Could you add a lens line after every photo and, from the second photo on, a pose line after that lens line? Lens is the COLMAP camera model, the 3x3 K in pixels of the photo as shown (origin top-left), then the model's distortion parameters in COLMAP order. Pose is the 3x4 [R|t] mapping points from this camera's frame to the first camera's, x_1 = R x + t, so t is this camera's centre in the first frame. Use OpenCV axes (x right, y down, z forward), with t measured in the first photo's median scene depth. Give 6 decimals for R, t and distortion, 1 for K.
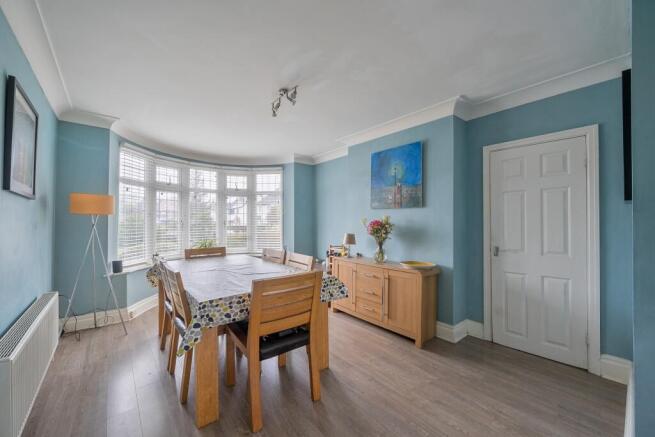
lens RADIAL K [[260.6, 0, 327.6], [0, 260.6, 220.1], [0, 0, 1]] dist [-0.003762, 0.000305]
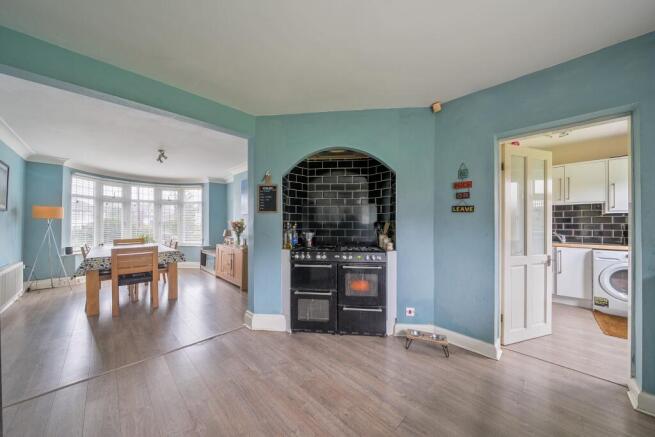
lens RADIAL K [[225.4, 0, 327.9], [0, 225.4, 220.0], [0, 0, 1]] dist [-0.001965, -0.000662]
pose [[0.996054, -0.000347, 0.088754, 0.620567], [0.000419, 1.000000, -0.000797, -0.008086], [-0.088753, 0.000831, 0.996053, -0.488372]]
